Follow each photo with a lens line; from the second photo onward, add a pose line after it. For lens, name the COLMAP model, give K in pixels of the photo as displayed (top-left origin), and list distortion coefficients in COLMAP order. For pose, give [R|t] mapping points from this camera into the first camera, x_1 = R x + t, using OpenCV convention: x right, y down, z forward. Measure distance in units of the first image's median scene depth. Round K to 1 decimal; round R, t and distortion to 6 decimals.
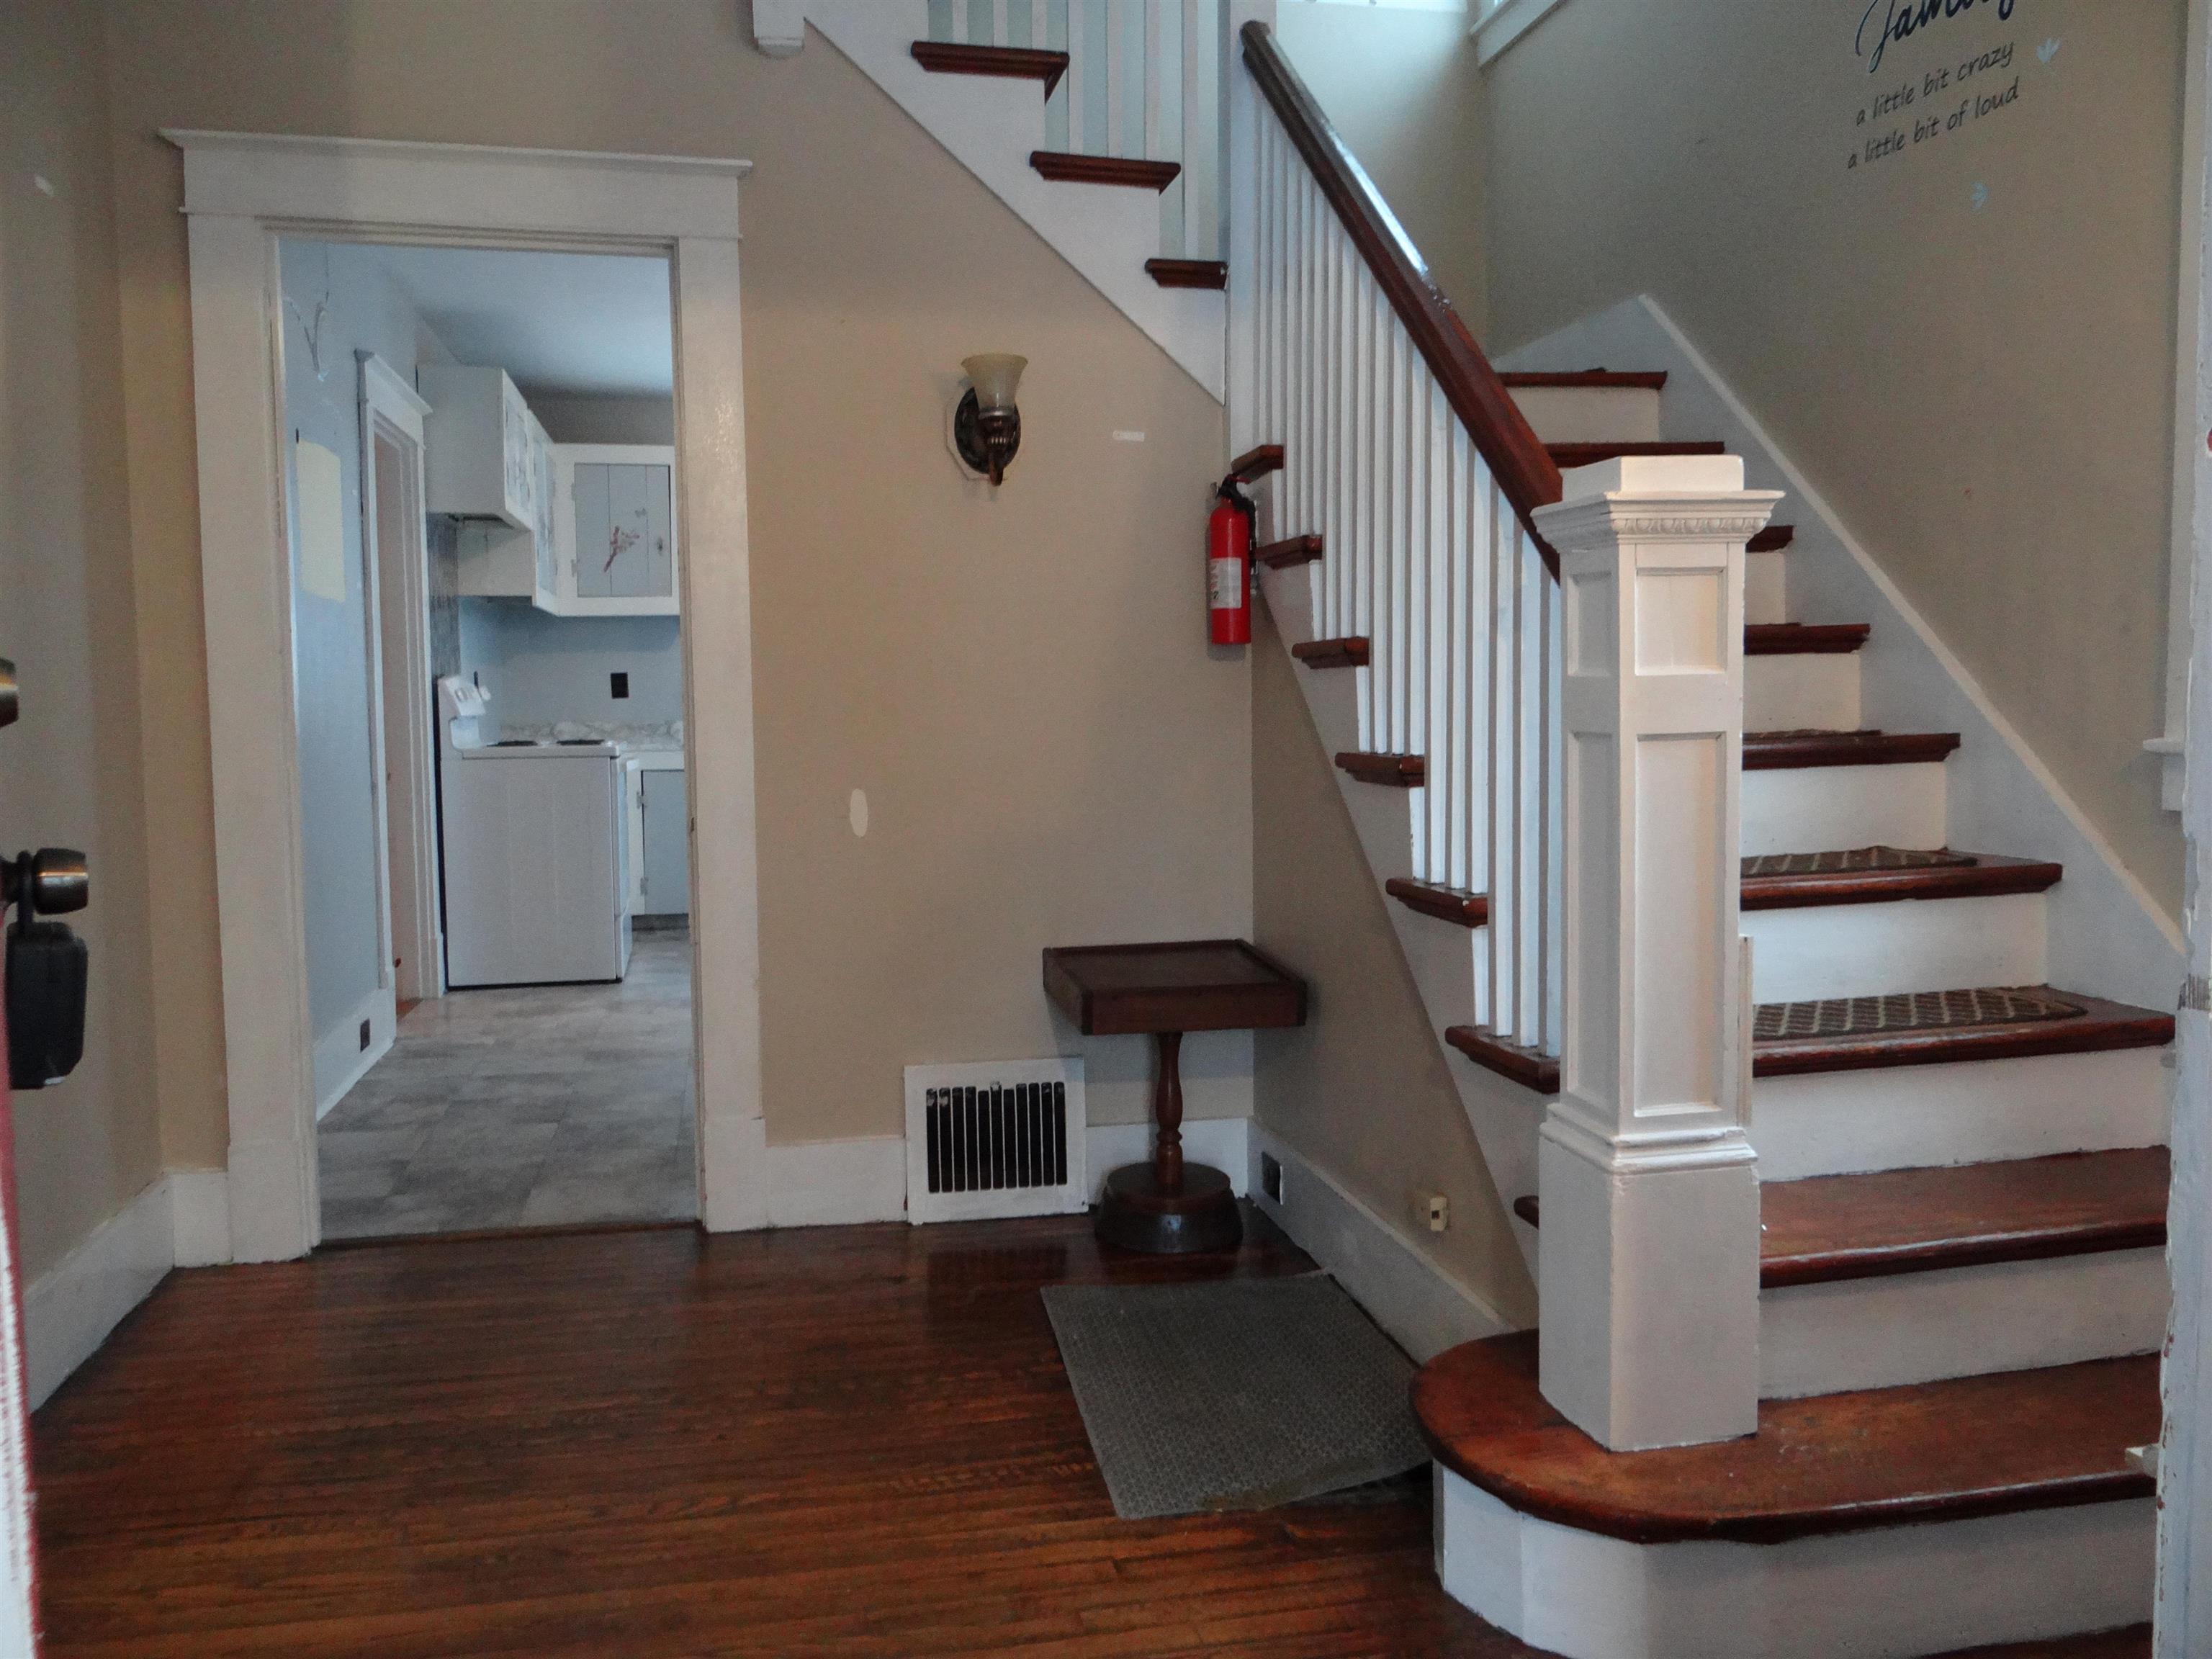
lens RADIAL K [[1734.6, 0, 1105.7], [0, 1734.6, 820.3], [0, 0, 1]] dist [-0.002673, -0.006799]
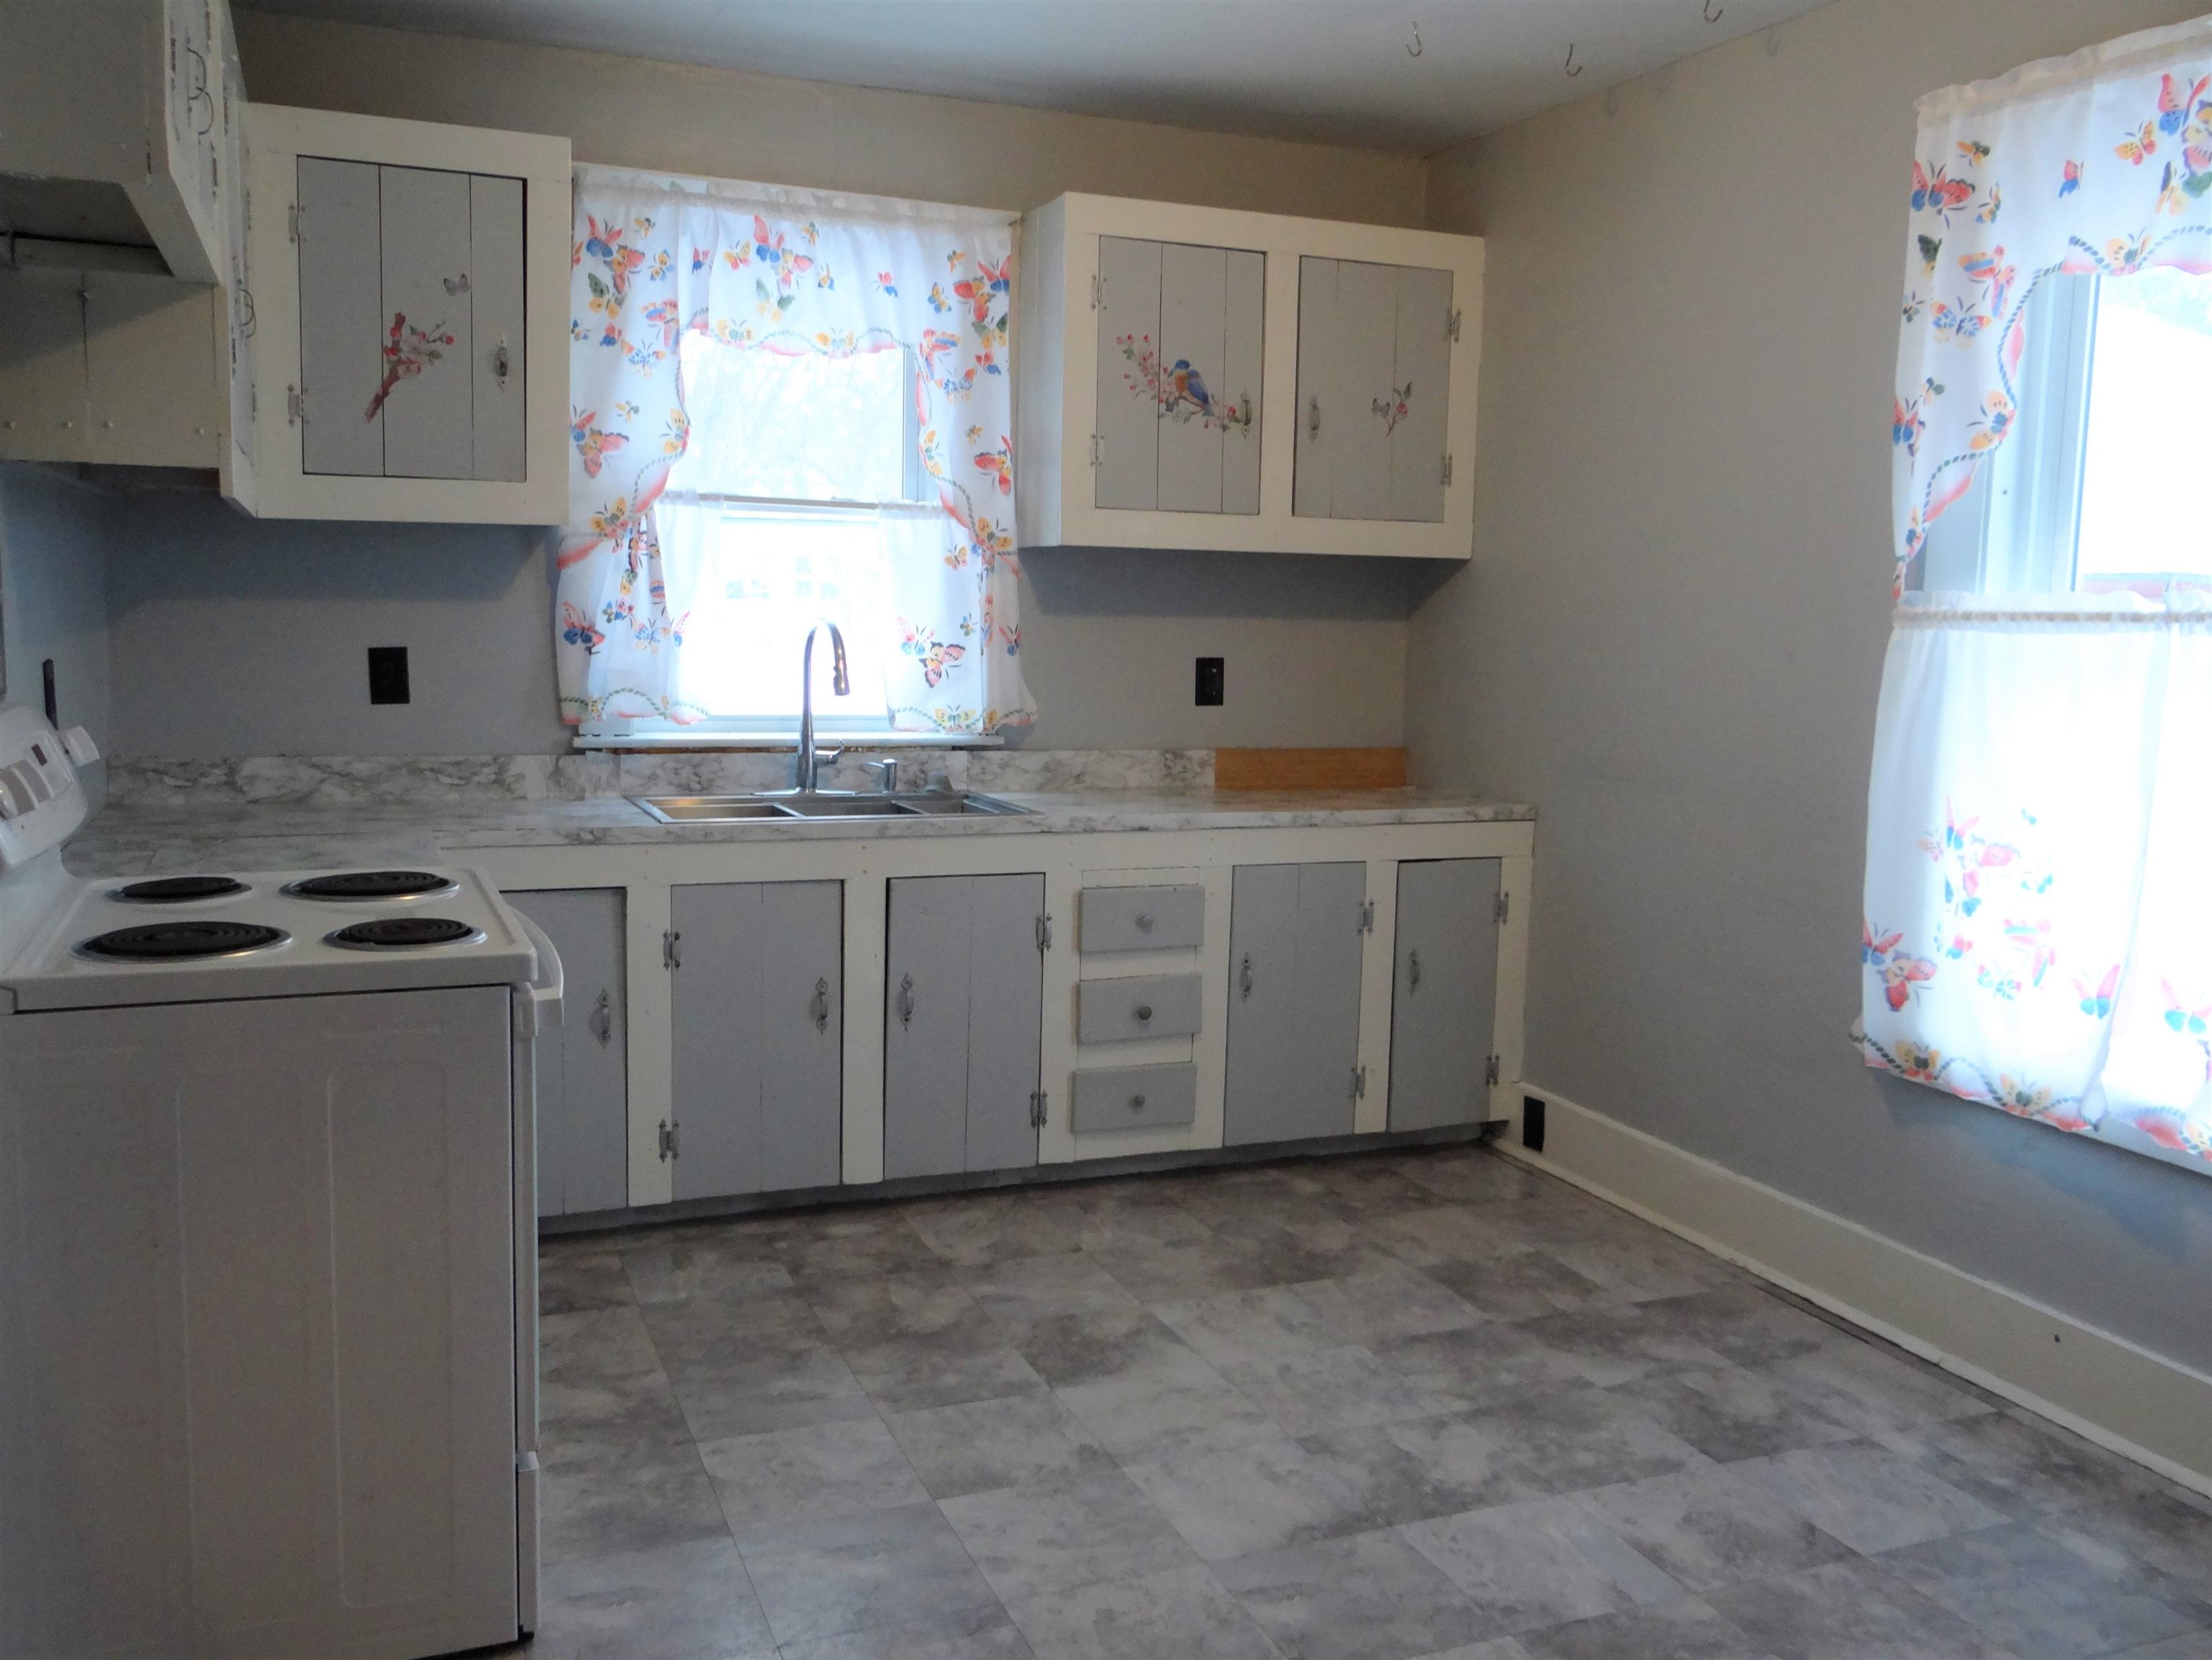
lens RADIAL K [[1879.0, 0, 1102.5], [0, 1879.0, 818.1], [0, 0, 1]] dist [0.003543, -0.001829]
pose [[0.984665, 0.014007, 0.173891, -0.199744], [-0.021694, 0.998866, 0.042386, -0.071813], [-0.173100, -0.045509, 0.983852, 0.533478]]
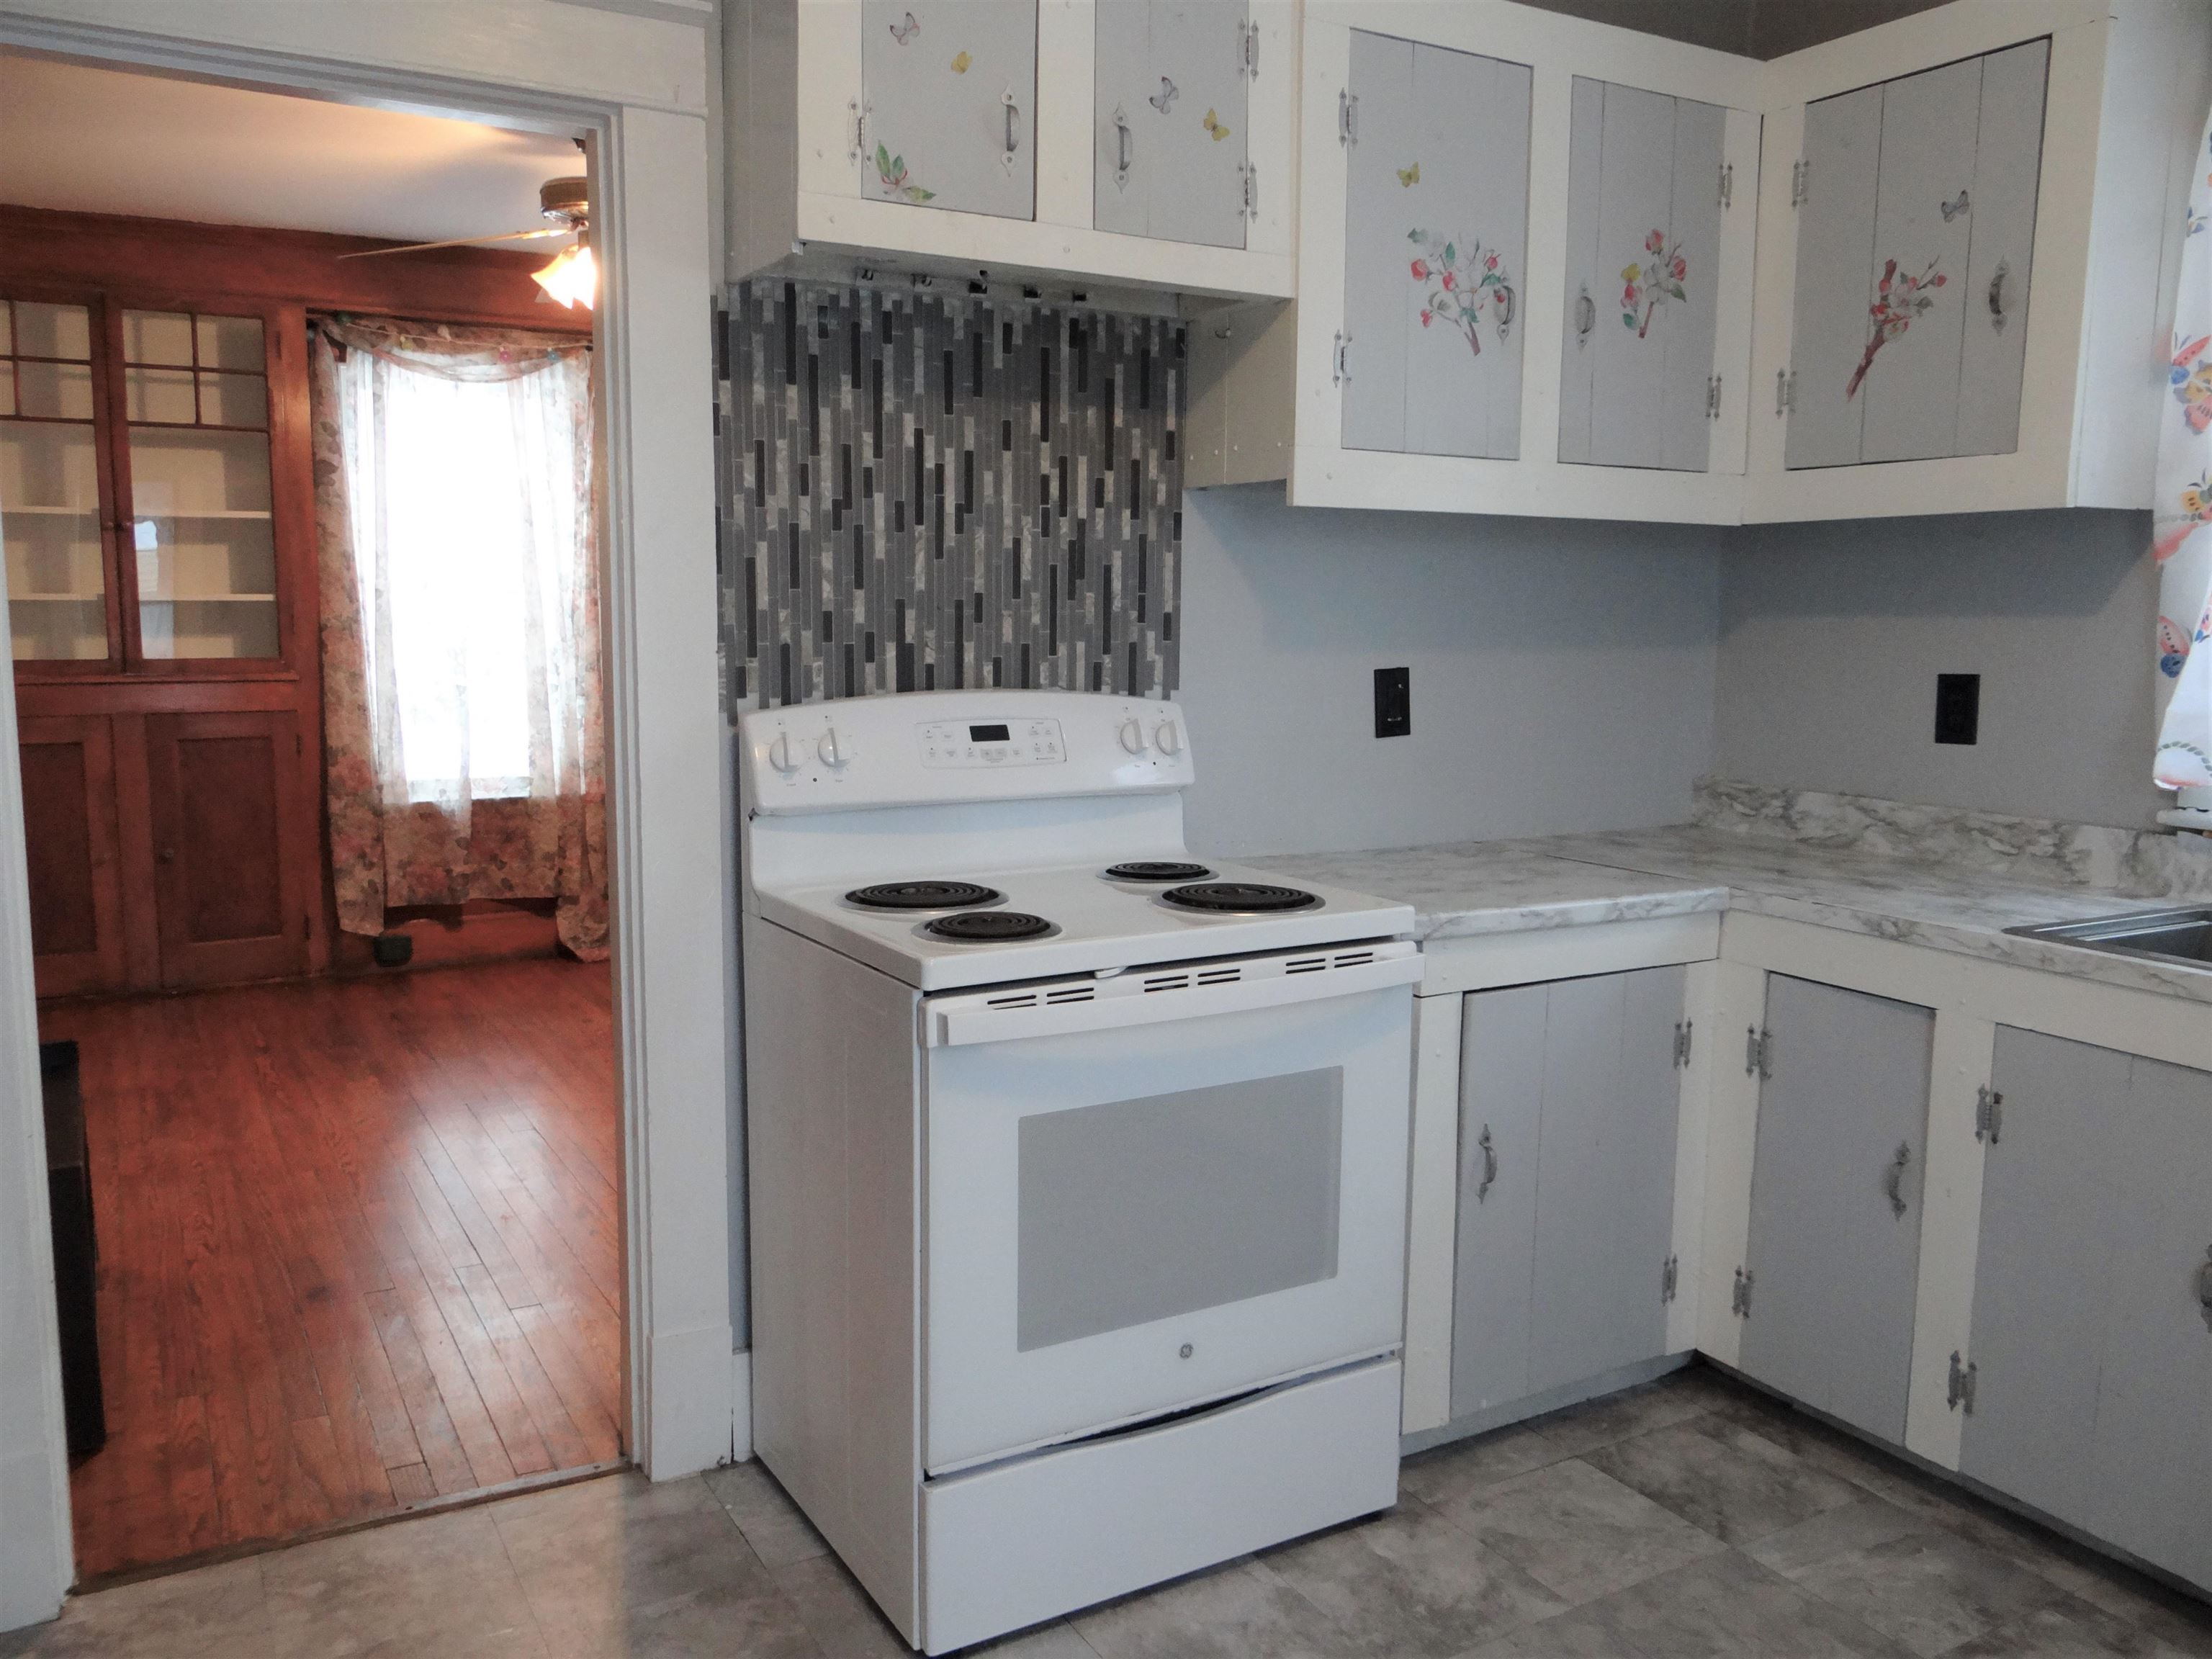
lens RADIAL K [[1748.6, 0, 1082.7], [0, 1748.6, 816.8], [0, 0, 1]] dist [0.006842, 0.002763]
pose [[0.293886, 0.132605, -0.946598, 0.019649], [-0.084179, 0.990073, 0.112560, -0.089115], [0.952127, 0.046604, 0.302131, 0.783288]]
